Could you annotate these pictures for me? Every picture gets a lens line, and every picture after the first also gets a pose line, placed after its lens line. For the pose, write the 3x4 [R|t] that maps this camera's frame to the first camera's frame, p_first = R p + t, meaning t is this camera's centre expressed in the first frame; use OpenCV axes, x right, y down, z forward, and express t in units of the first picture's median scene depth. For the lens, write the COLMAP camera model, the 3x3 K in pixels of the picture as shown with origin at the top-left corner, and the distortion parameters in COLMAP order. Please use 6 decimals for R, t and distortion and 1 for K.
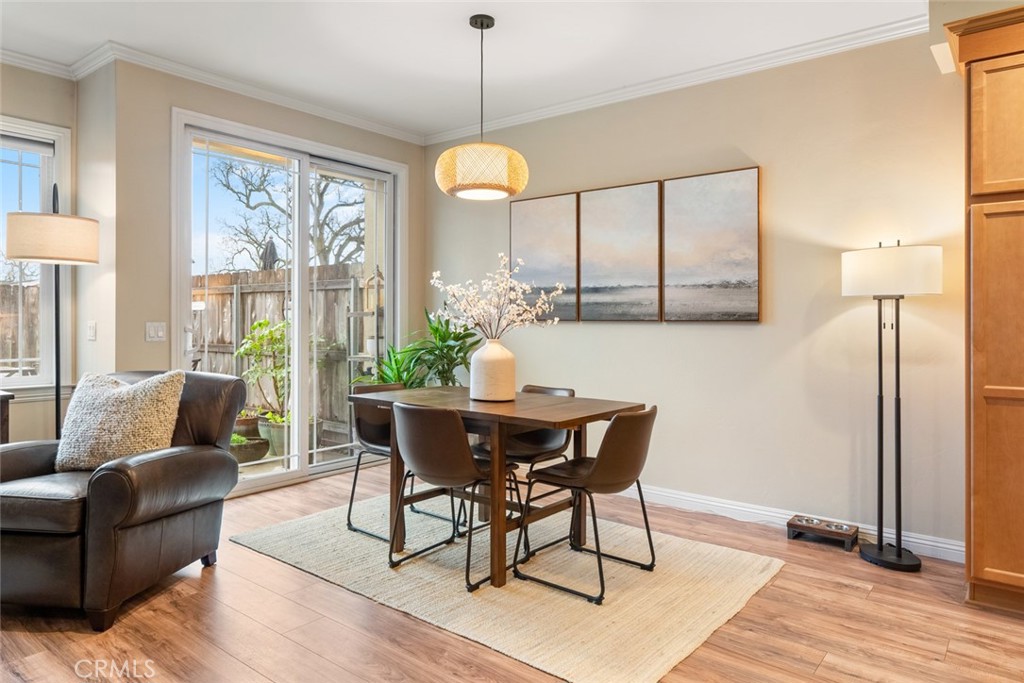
lens RADIAL K [[654.3, 0, 518.5], [0, 654.3, 308.2], [0, 0, 1]] dist [0.000216, 0.005816]
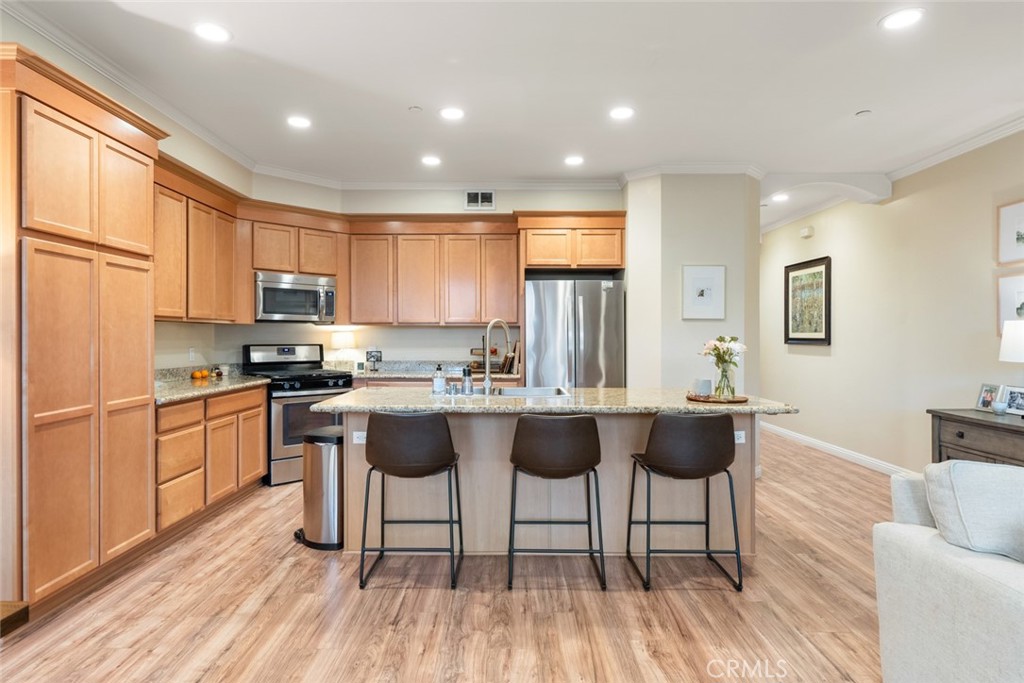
lens RADIAL K [[575.3, 0, 498.7], [0, 575.3, 330.2], [0, 0, 1]] dist [-0.005076, 0.001171]
pose [[-0.605689, 0.000087, 0.795702, -0.312409], [-0.021235, 0.999642, -0.016273, -0.011495], [-0.795418, -0.026753, -0.605470, 0.676831]]
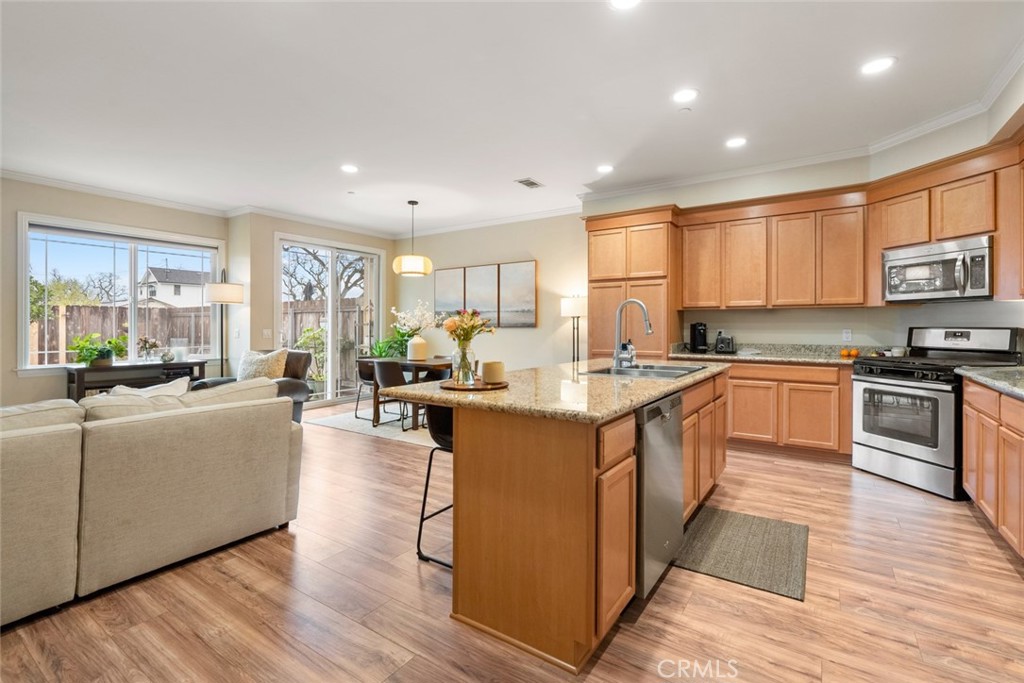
lens RADIAL K [[465.8, 0, 515.1], [0, 465.8, 308.7], [0, 0, 1]] dist [-0.004844, 0.001847]
pose [[0.996924, -0.004186, 0.078262, 0.165062], [0.005702, 0.999800, -0.019155, -0.013340], [-0.078166, 0.019542, 0.996749, -0.653189]]
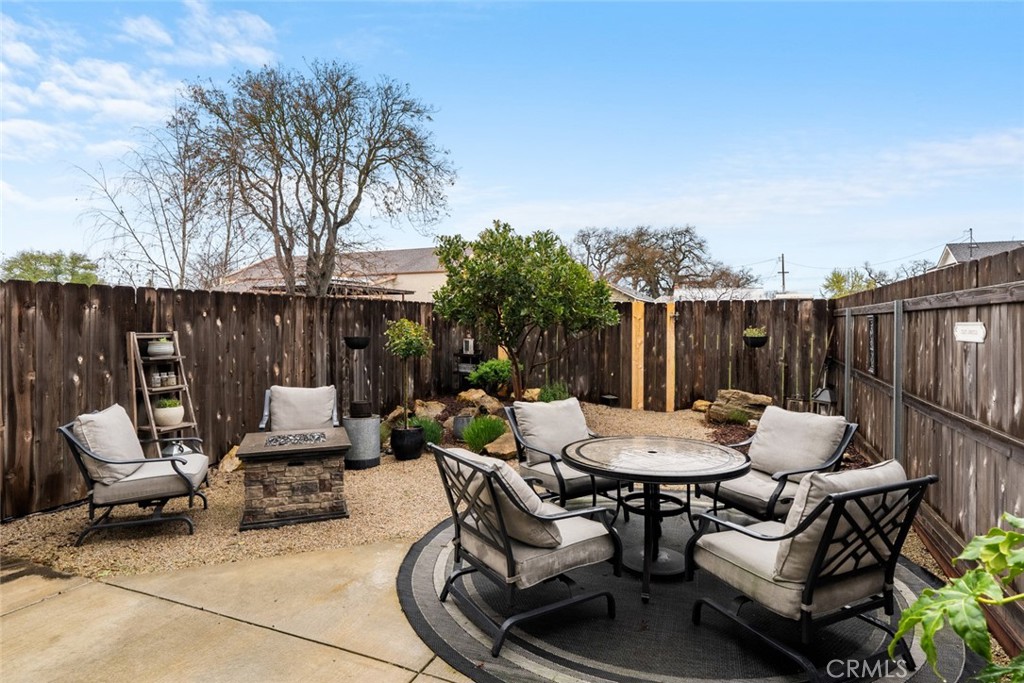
lens RADIAL K [[543.1, 0, 517.0], [0, 543.1, 323.3], [0, 0, 1]] dist [-0.000220, 0.003213]
pose [[0.265499, -0.001783, -0.964110, -0.480509], [0.018049, 0.999832, 0.003121, -0.035358], [0.963942, -0.018230, 0.265487, 1.335766]]
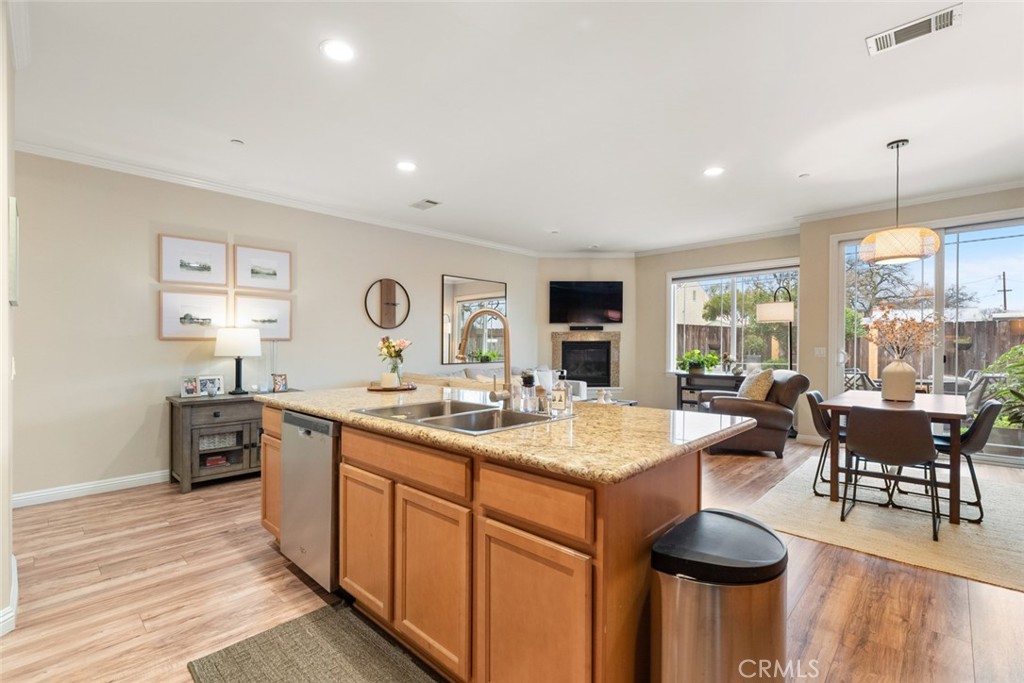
lens RADIAL K [[465.8, 0, 518.7], [0, 465.8, 351.3], [0, 0, 1]] dist [-0.004844, 0.001847]
pose [[-0.088433, 0.009100, -0.996041, 0.947998], [0.022580, 0.999720, 0.007128, 0.001852], [0.995826, -0.021860, -0.088614, 0.216266]]
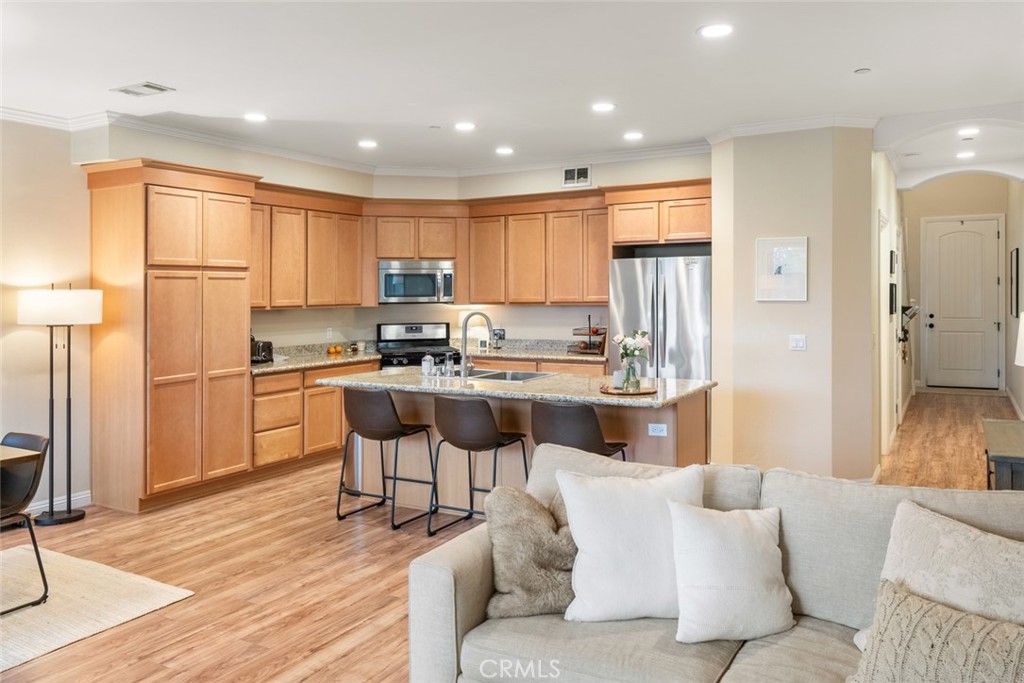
lens RADIAL K [[765.7, 0, 514.1], [0, 765.7, 266.2], [0, 0, 1]] dist [0.011651, 0.001035]
pose [[-0.139146, 0.028062, 0.989874, -0.968890], [-0.009361, 0.999516, -0.029652, -0.084828], [-0.990228, -0.013392, -0.138816, 0.251365]]
